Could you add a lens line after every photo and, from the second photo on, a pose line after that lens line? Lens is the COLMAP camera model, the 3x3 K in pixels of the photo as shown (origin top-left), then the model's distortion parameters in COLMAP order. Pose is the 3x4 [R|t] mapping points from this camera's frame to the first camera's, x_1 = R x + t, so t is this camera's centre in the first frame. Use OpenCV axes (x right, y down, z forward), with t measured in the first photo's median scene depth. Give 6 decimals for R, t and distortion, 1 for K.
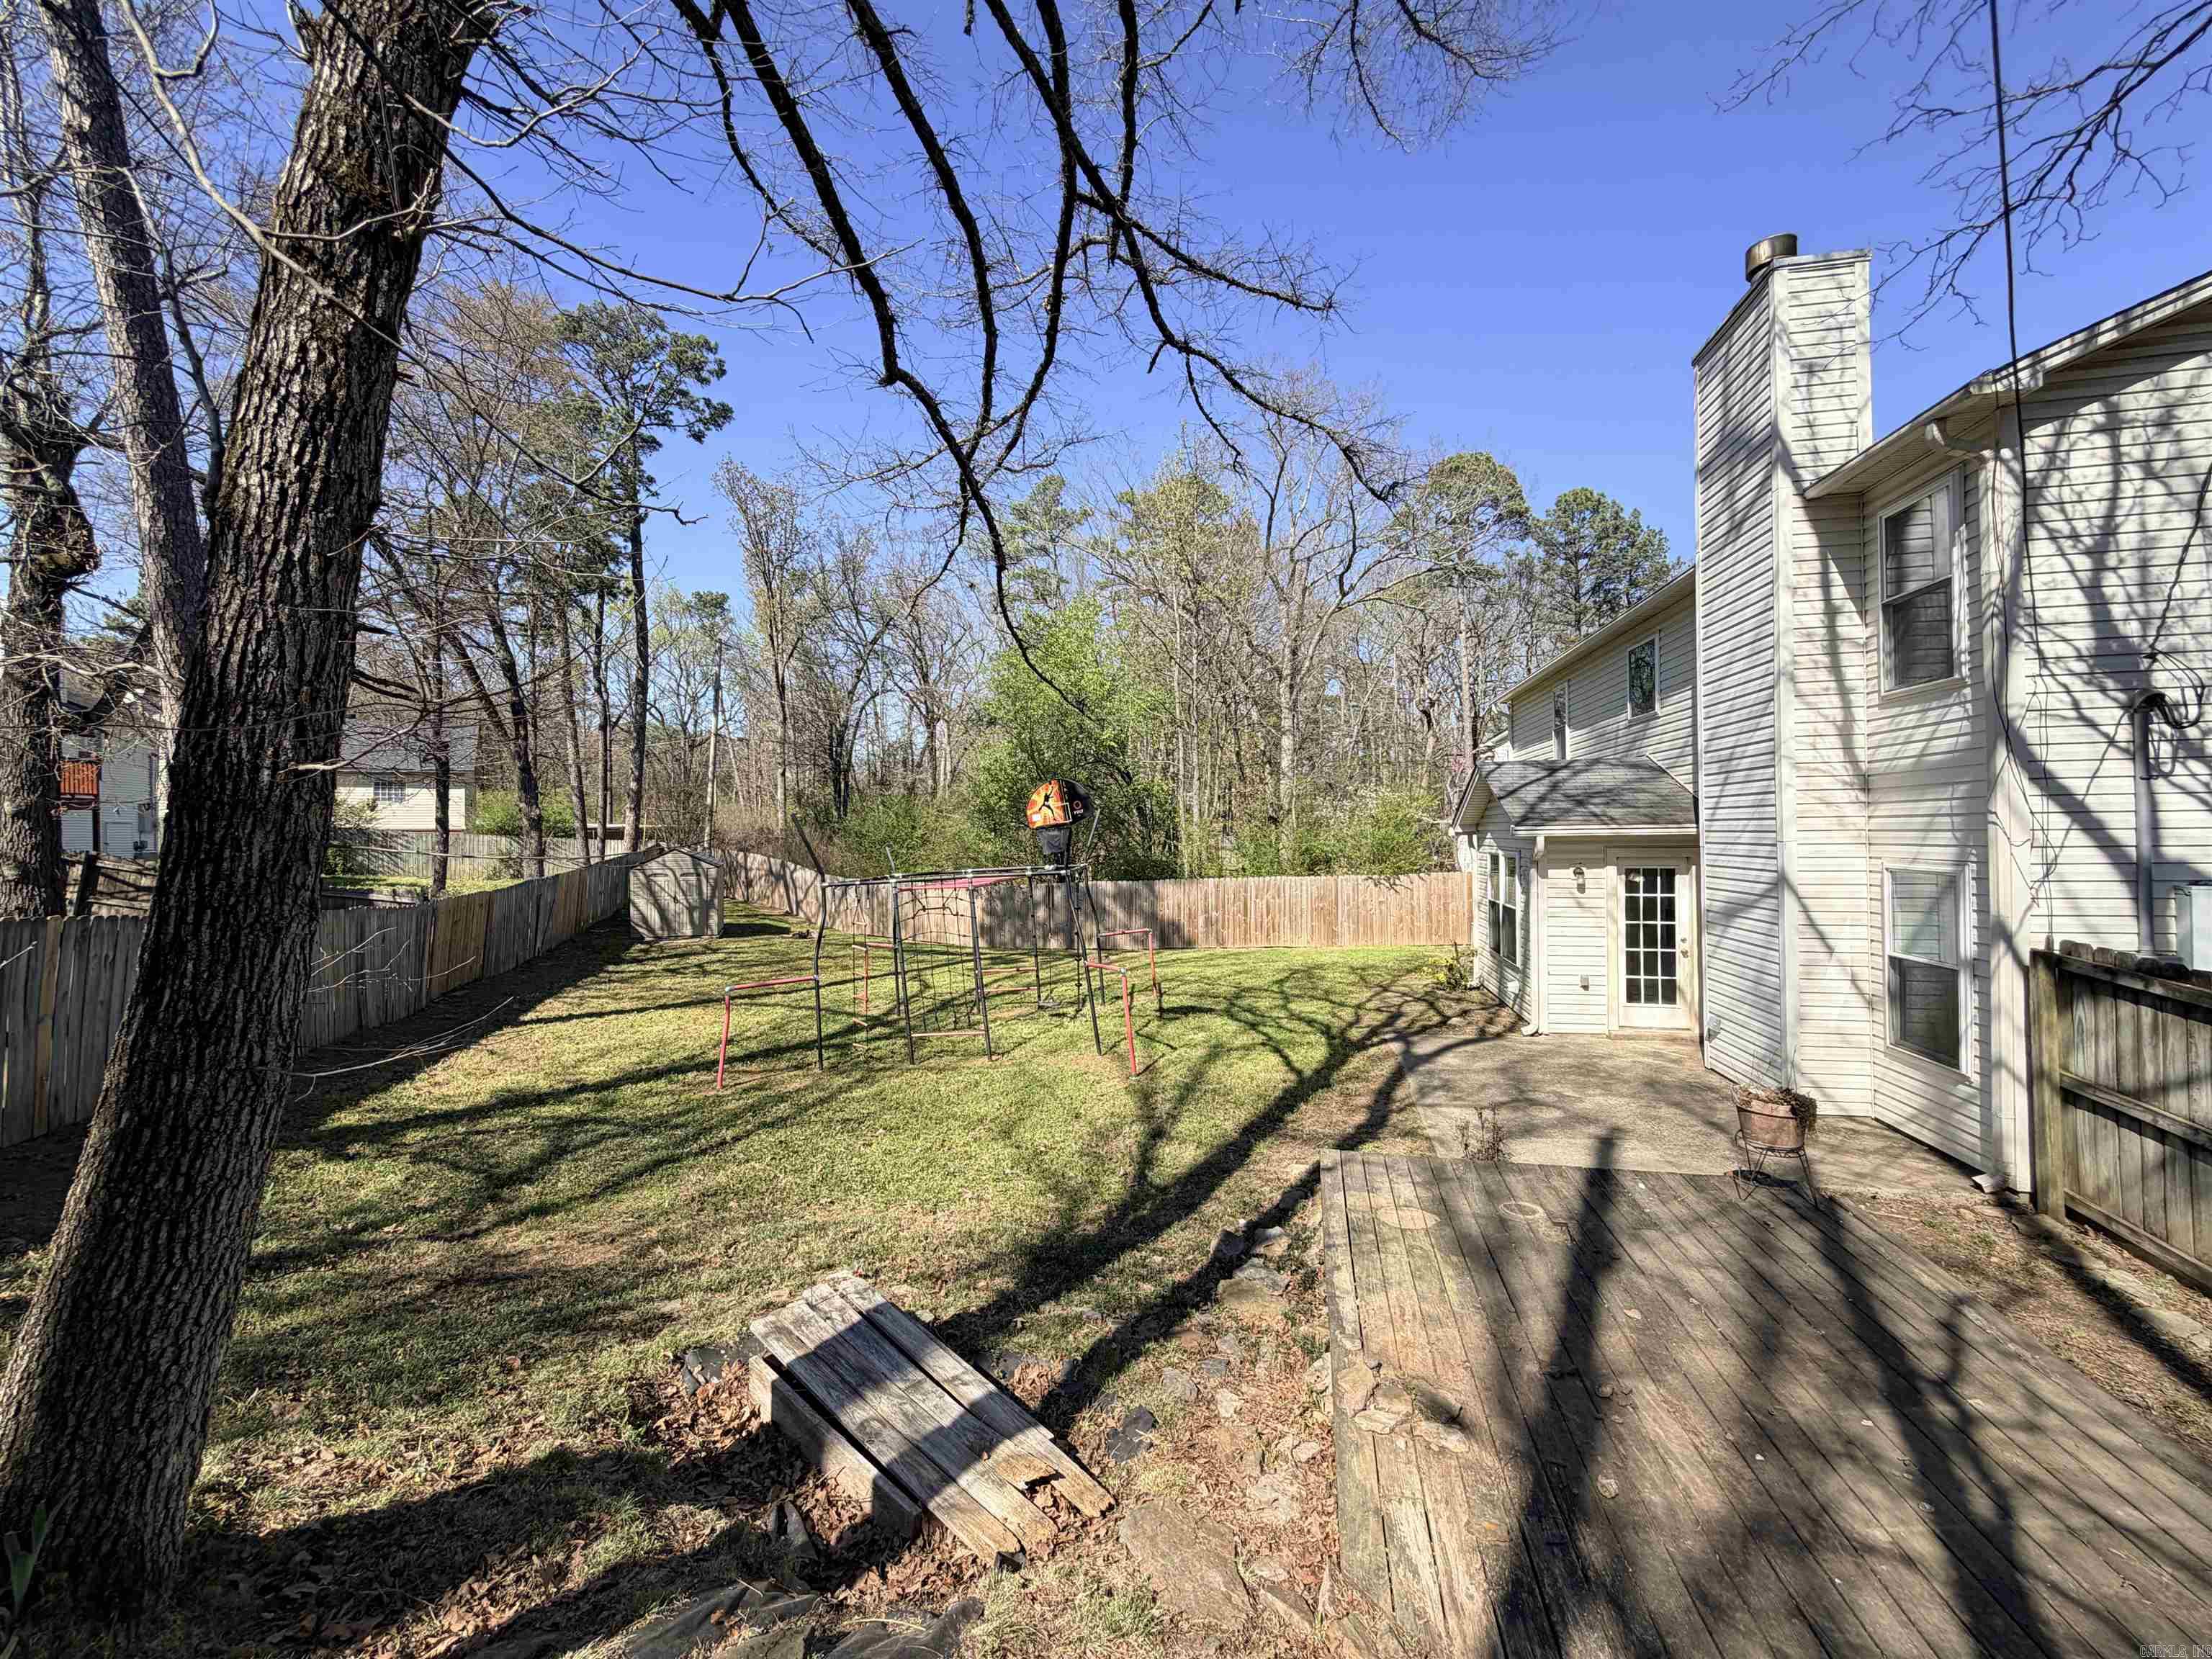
lens RADIAL K [[885.0, 0, 1094.4], [0, 885.0, 830.1], [0, 0, 1]] dist [0.000399, -0.000581]
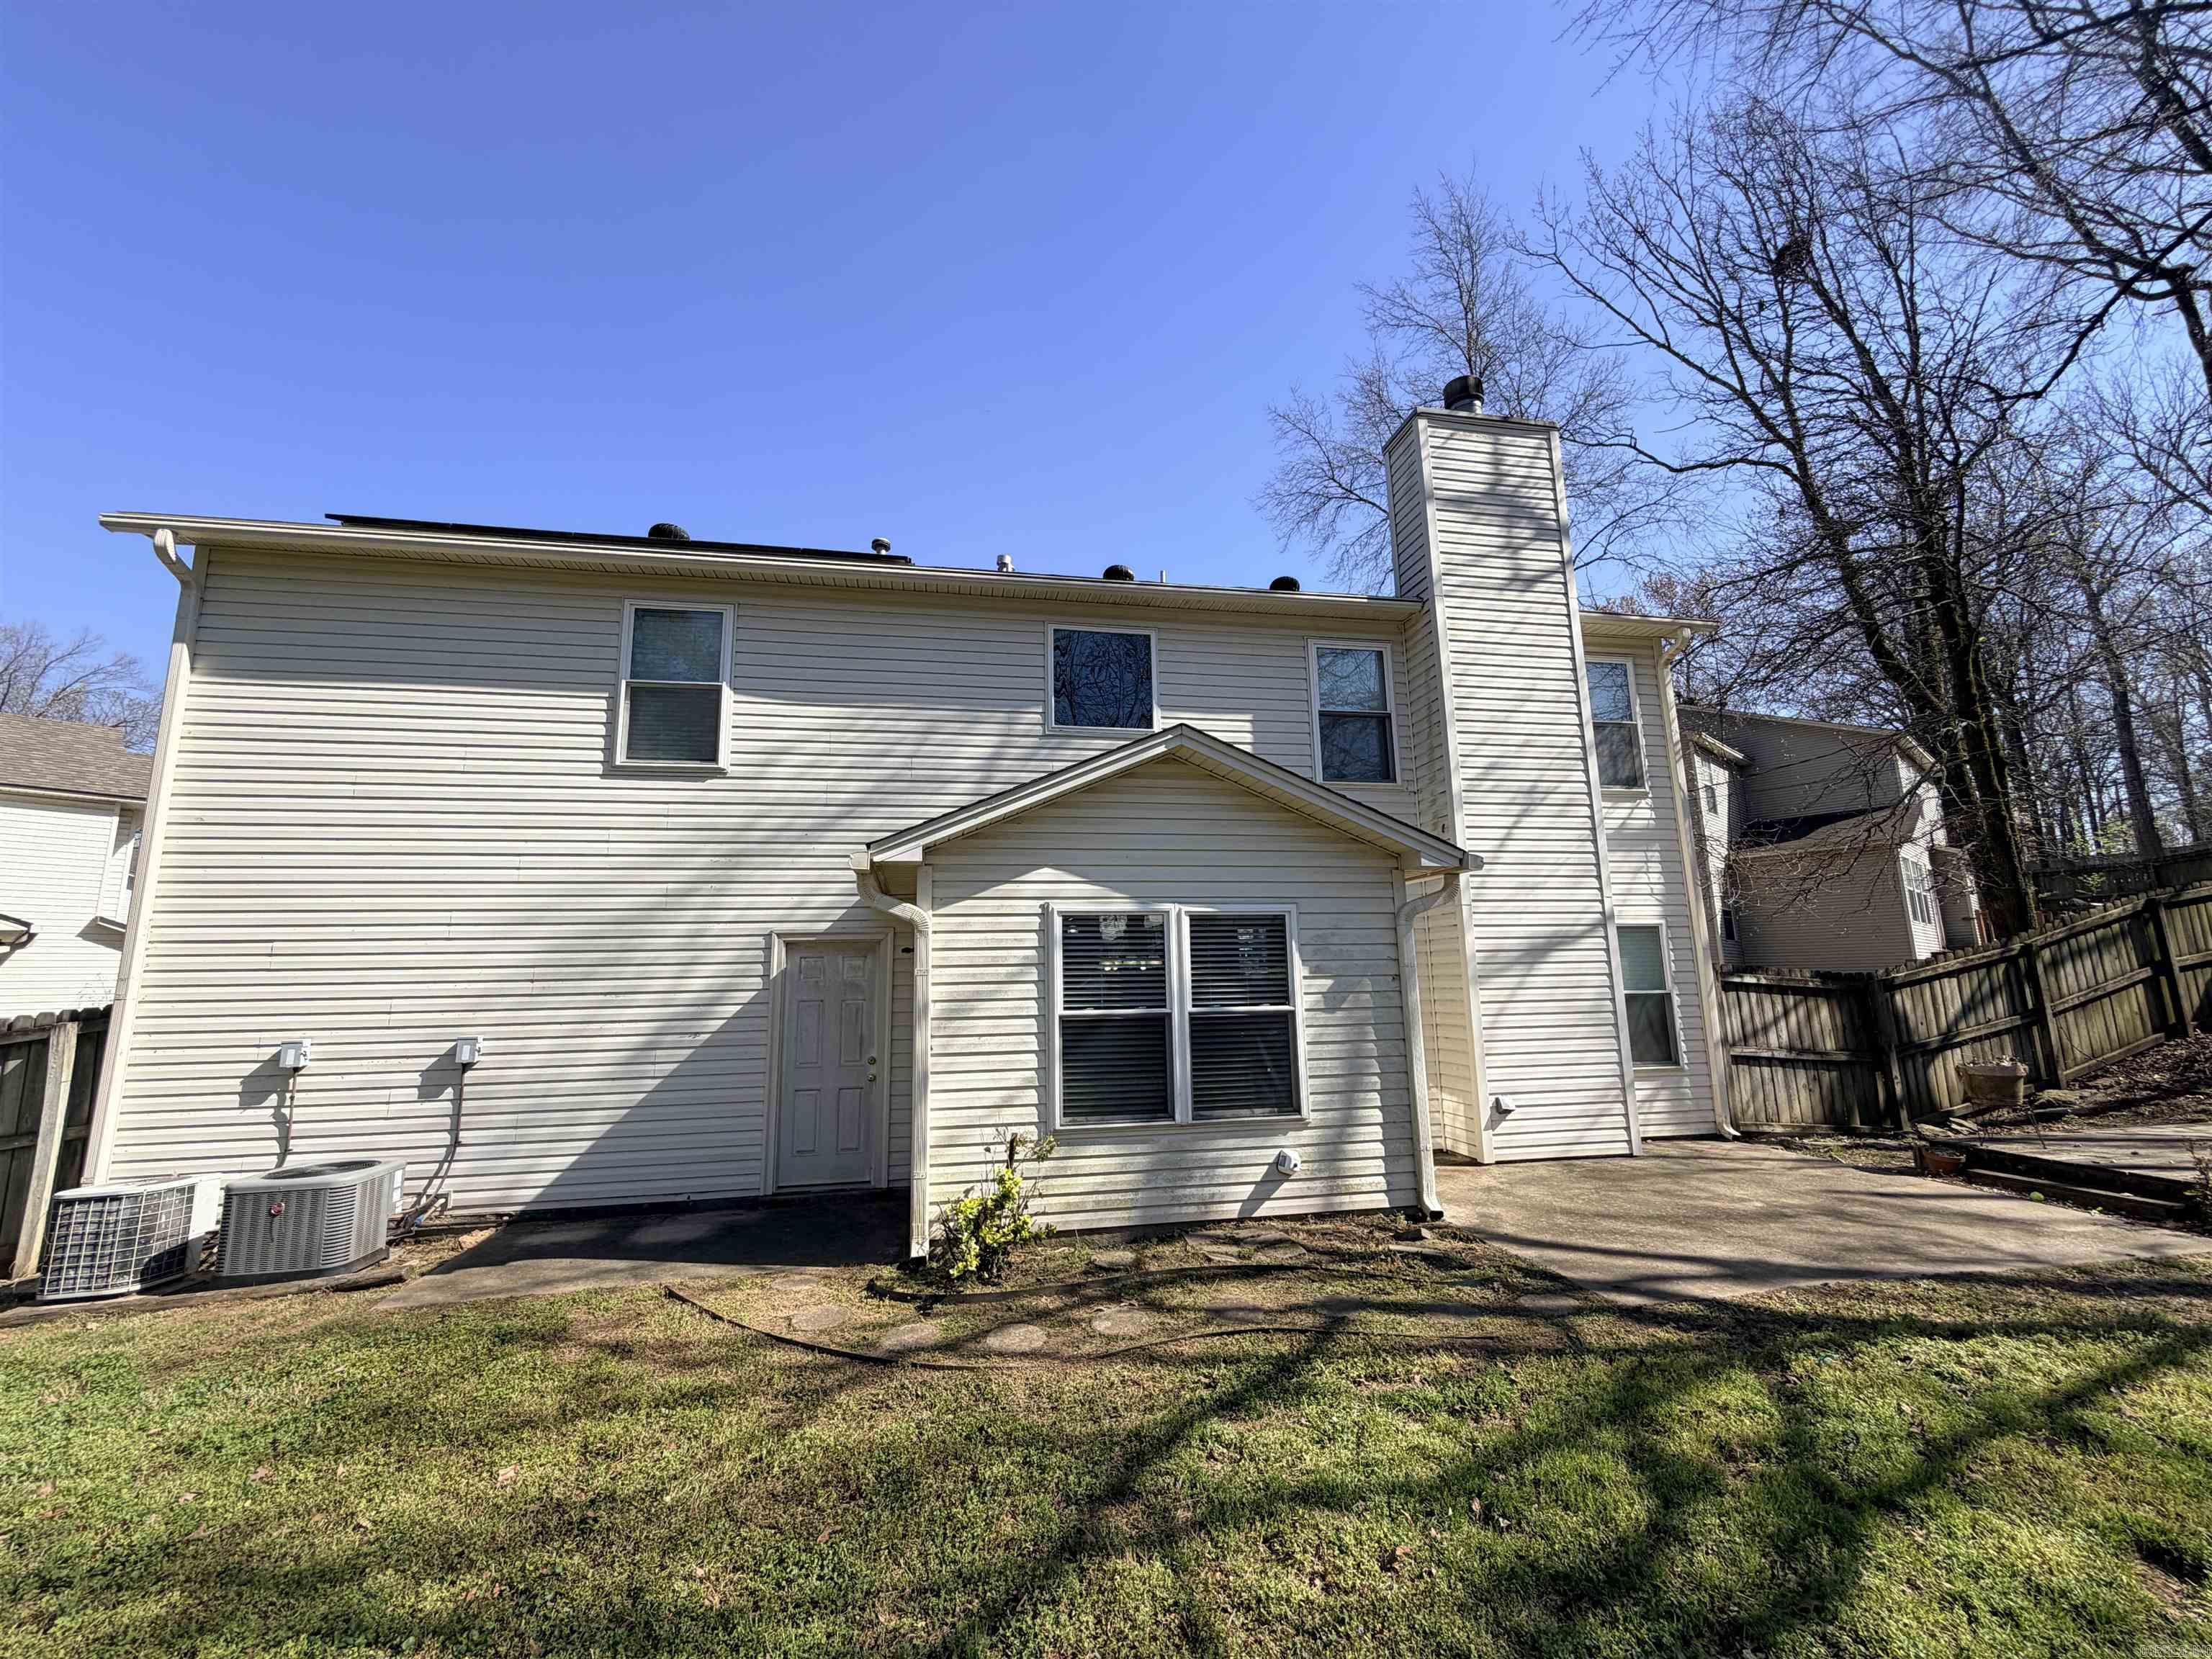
lens RADIAL K [[885.0, 0, 1101.5], [0, 885.0, 832.4], [0, 0, 1]] dist [0.000399, -0.000581]
pose [[-0.401313, 0.173365, 0.899385, 0.016262], [0.021095, 0.983413, -0.180149, 0.088107], [-0.915698, -0.053324, -0.398313, 1.483262]]
